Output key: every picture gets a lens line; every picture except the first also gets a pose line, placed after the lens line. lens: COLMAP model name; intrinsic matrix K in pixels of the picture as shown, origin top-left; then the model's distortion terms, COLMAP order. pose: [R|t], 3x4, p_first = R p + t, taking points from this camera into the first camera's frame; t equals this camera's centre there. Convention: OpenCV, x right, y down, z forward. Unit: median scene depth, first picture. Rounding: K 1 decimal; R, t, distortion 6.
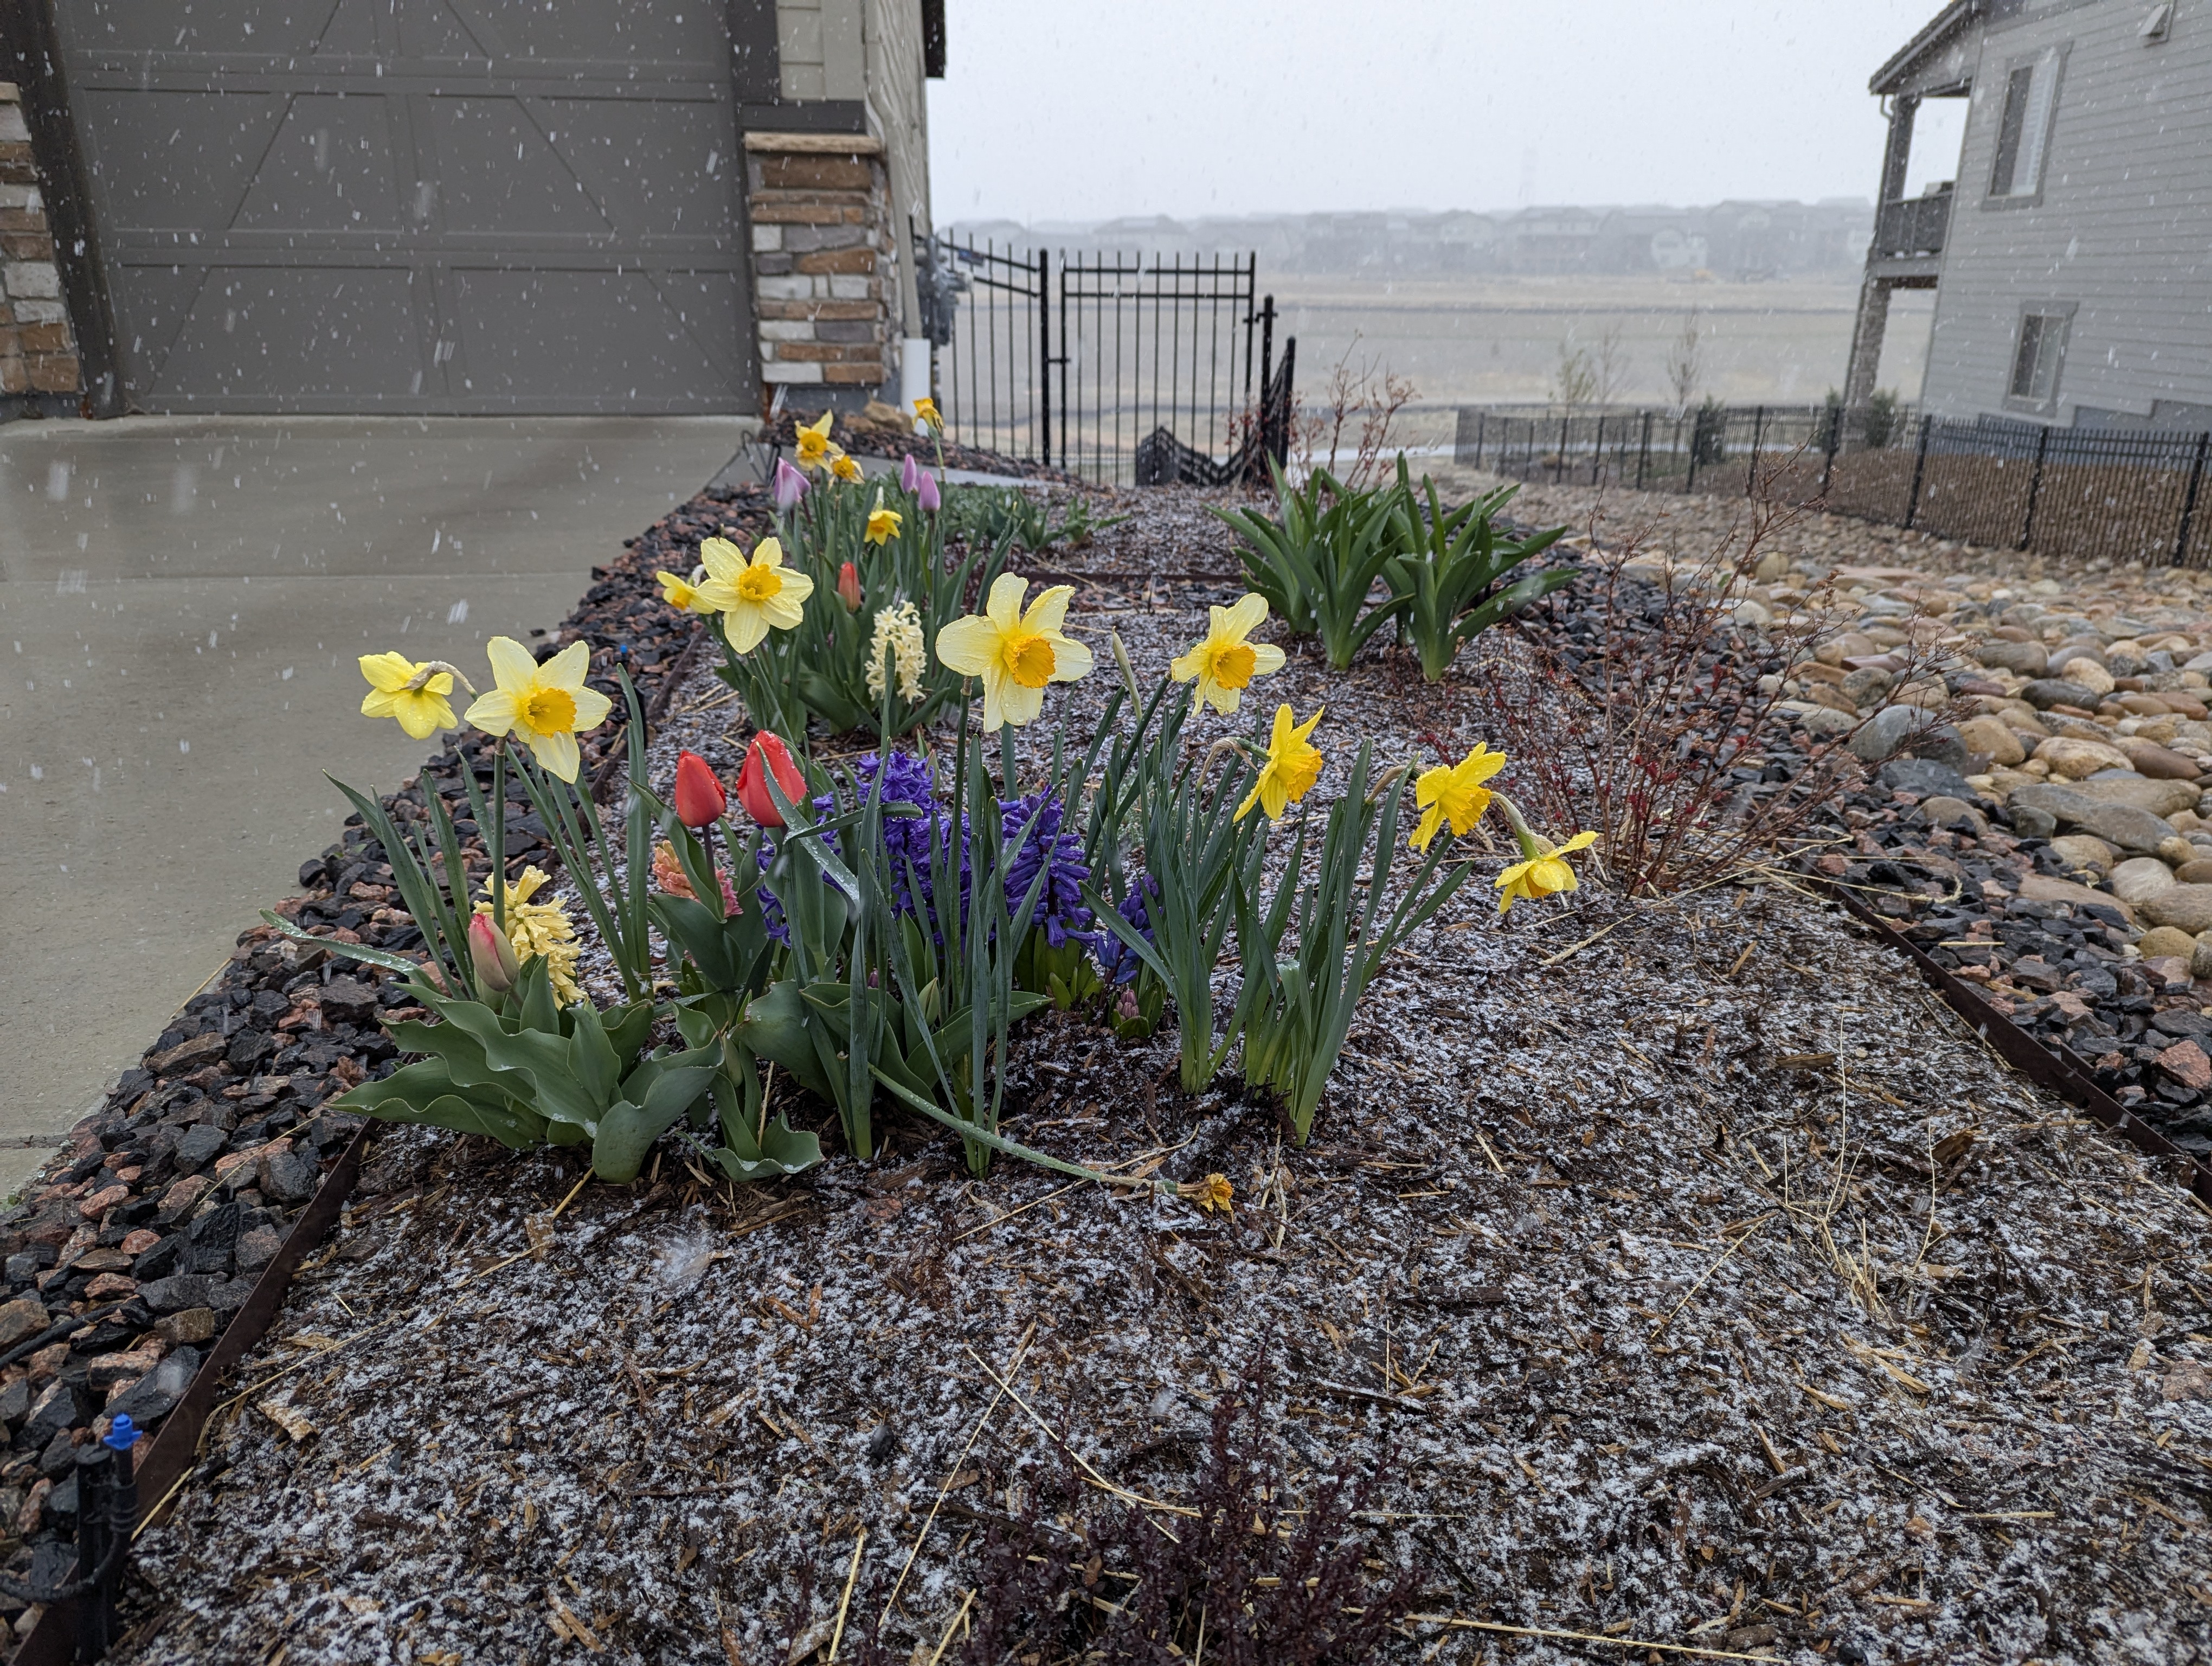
lens RADIAL K [[1544.7, 0, 1116.7], [0, 1544.7, 844.1], [0, 0, 1]] dist [0.040086, -0.023684]
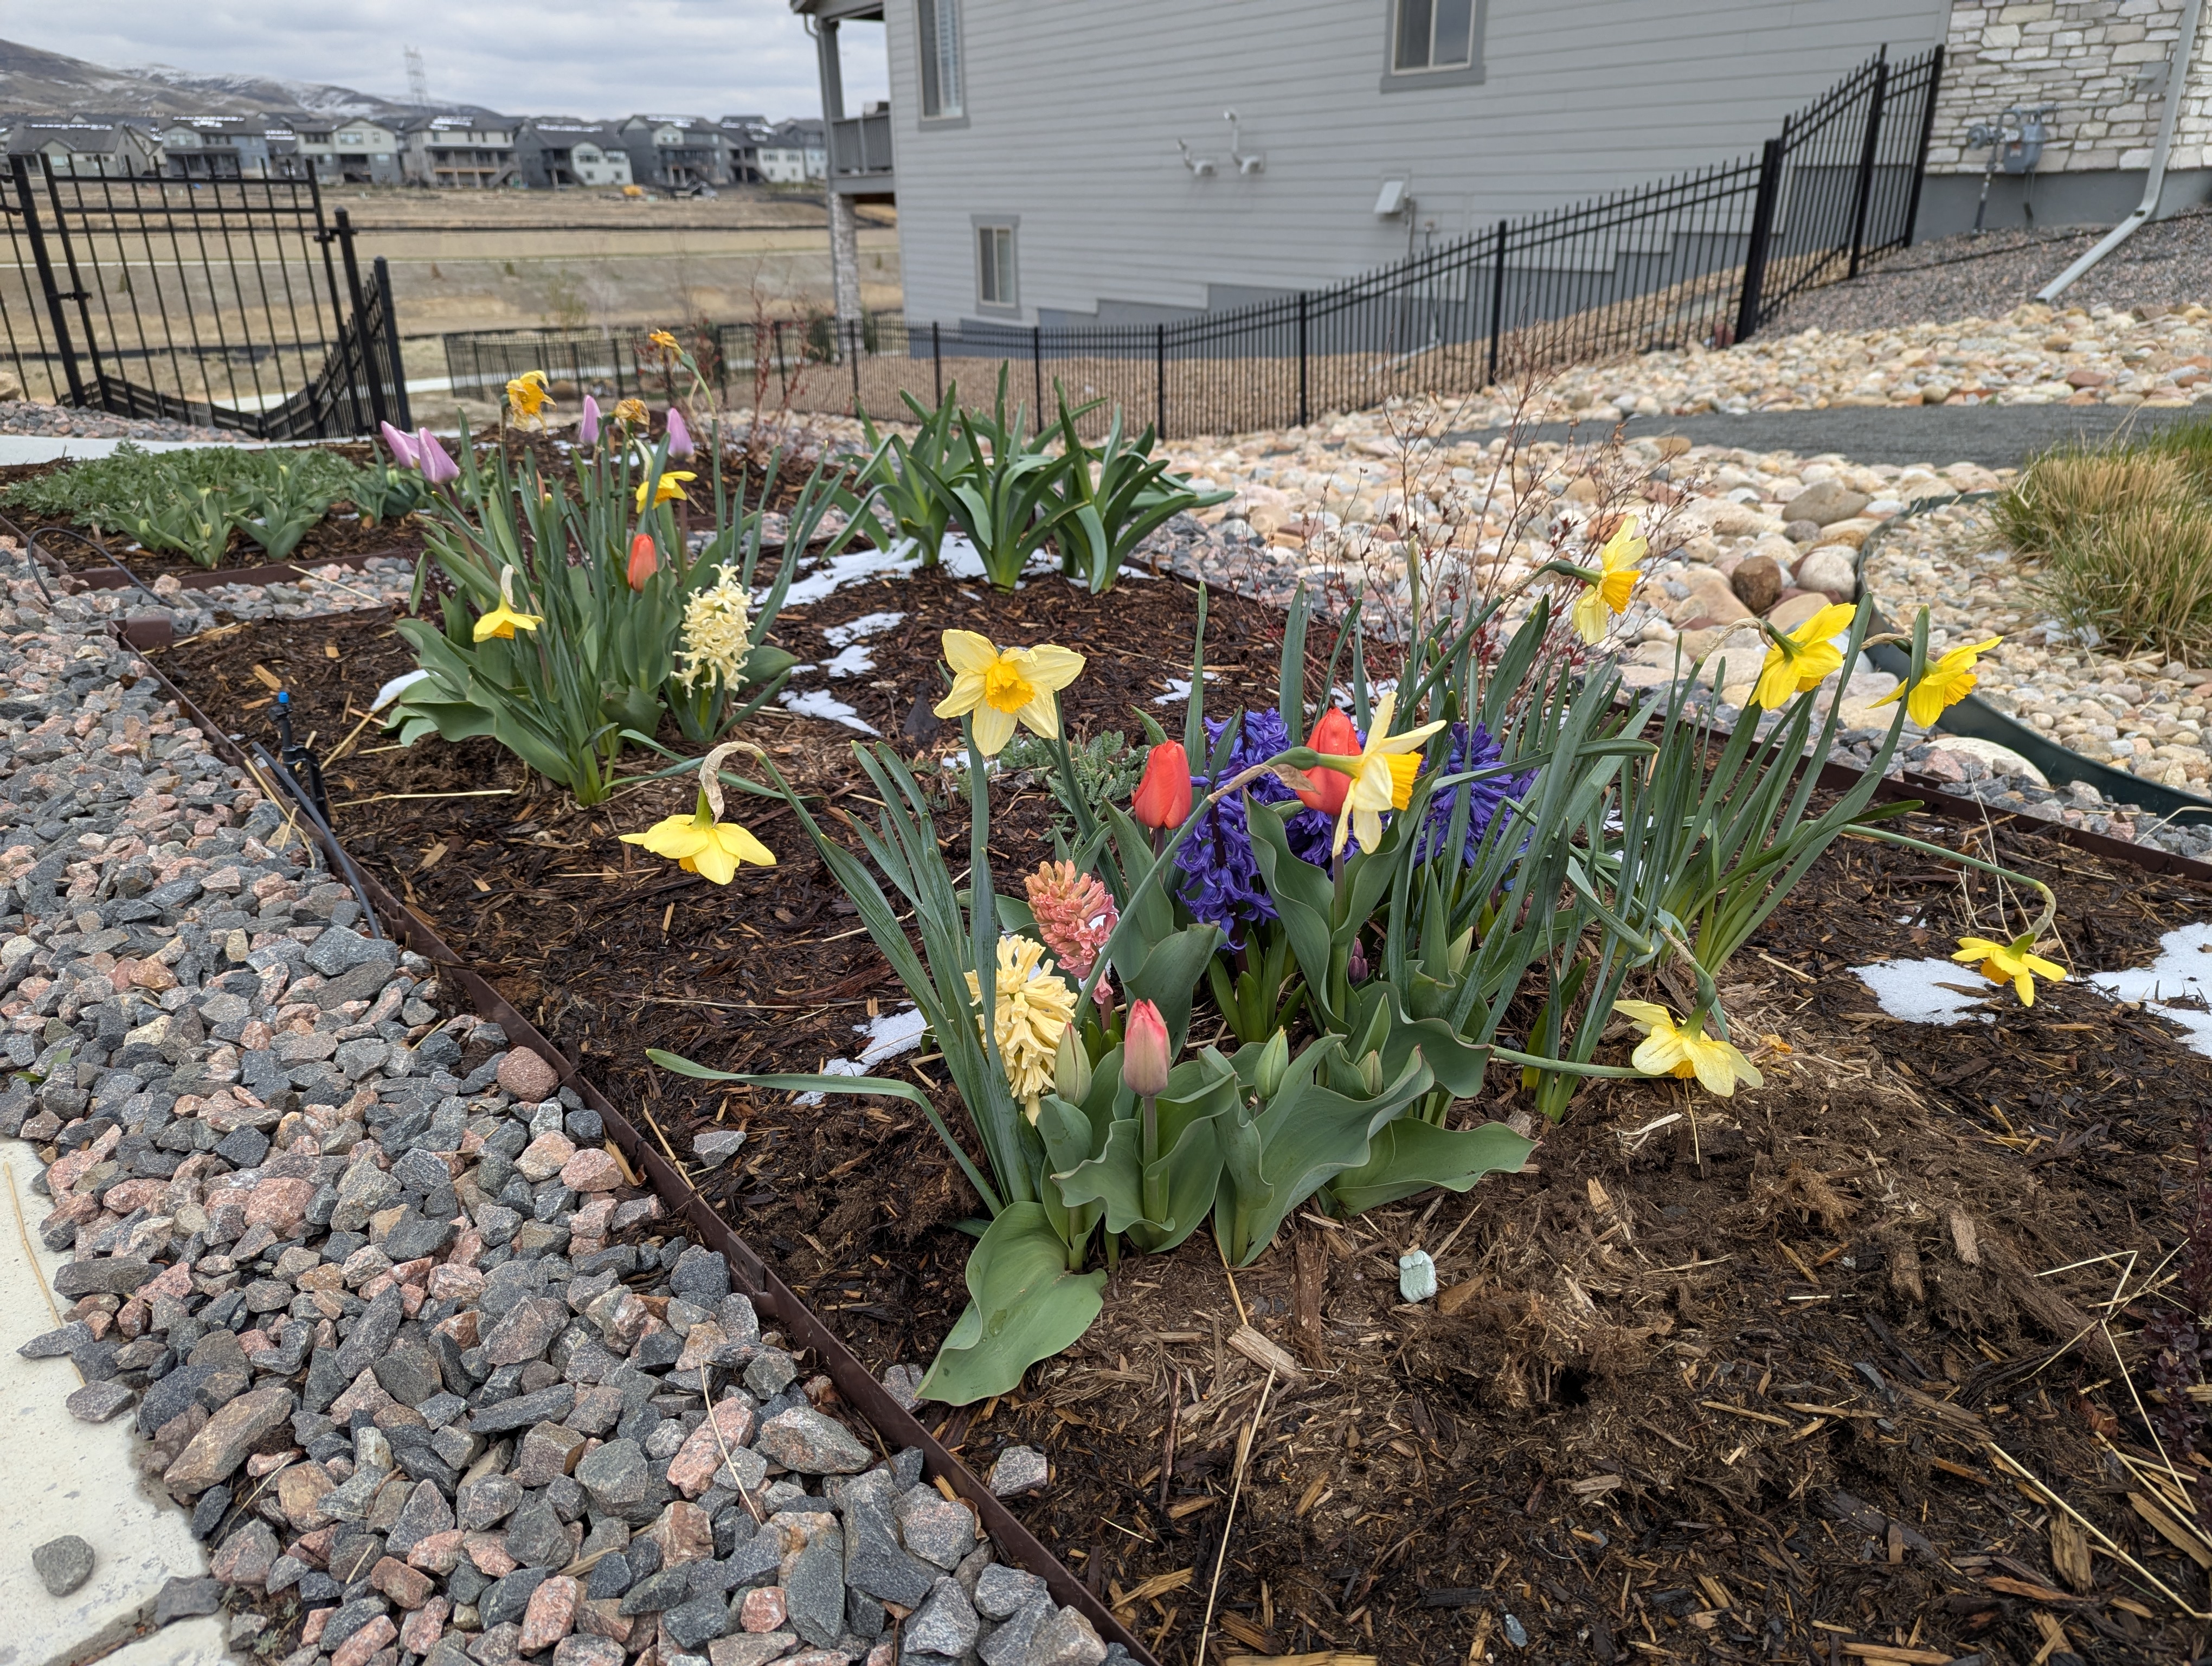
lens RADIAL K [[1544.7, 0, 1096.8], [0, 1544.7, 864.3], [0, 0, 1]] dist [0.040086, -0.023684]
pose [[0.819450, -0.235367, 0.522594, -0.095932], [0.205267, 0.971828, 0.115826, -0.014779], [-0.535133, 0.012358, 0.844677, 0.048127]]
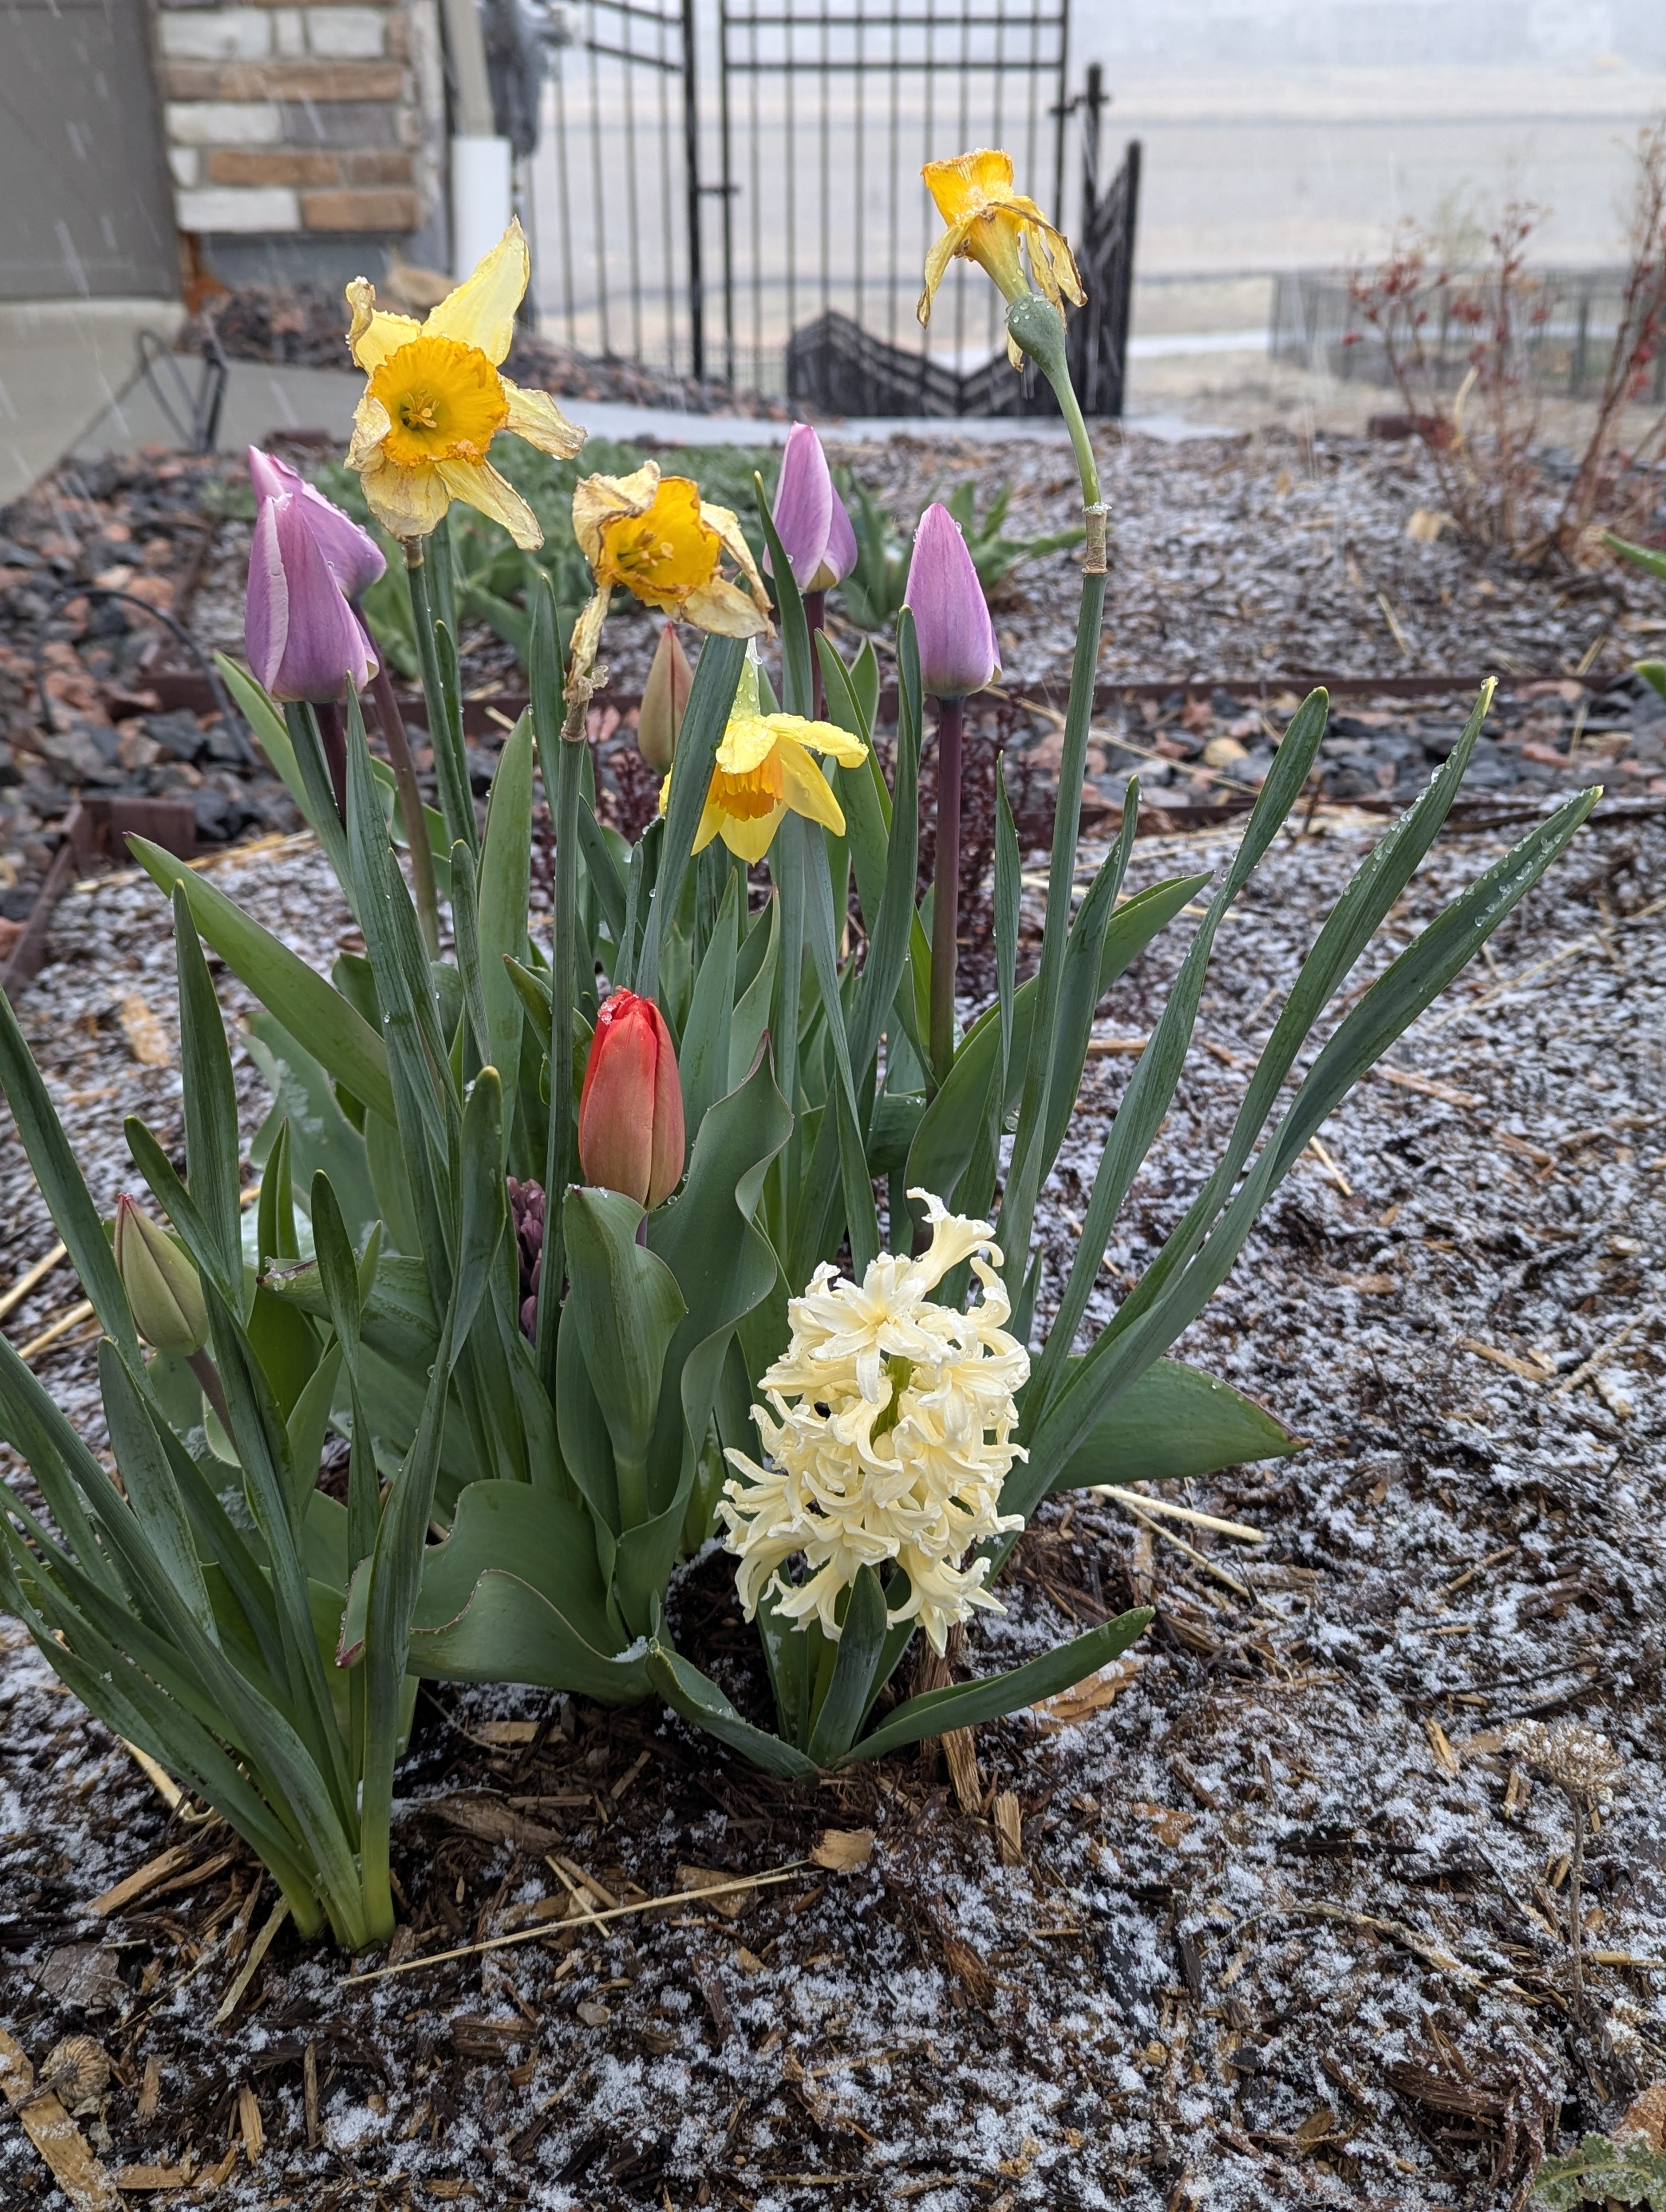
lens RADIAL K [[2286.3, 0, 832.3], [0, 2286.3, 1093.5], [0, 0, 1]] dist [0.022455, 0.000000]
pose [[0.998902, -0.029884, 0.036075, -0.036023], [0.027445, 0.997422, 0.066301, -0.042903], [-0.037963, -0.065238, 0.997147, 0.160115]]
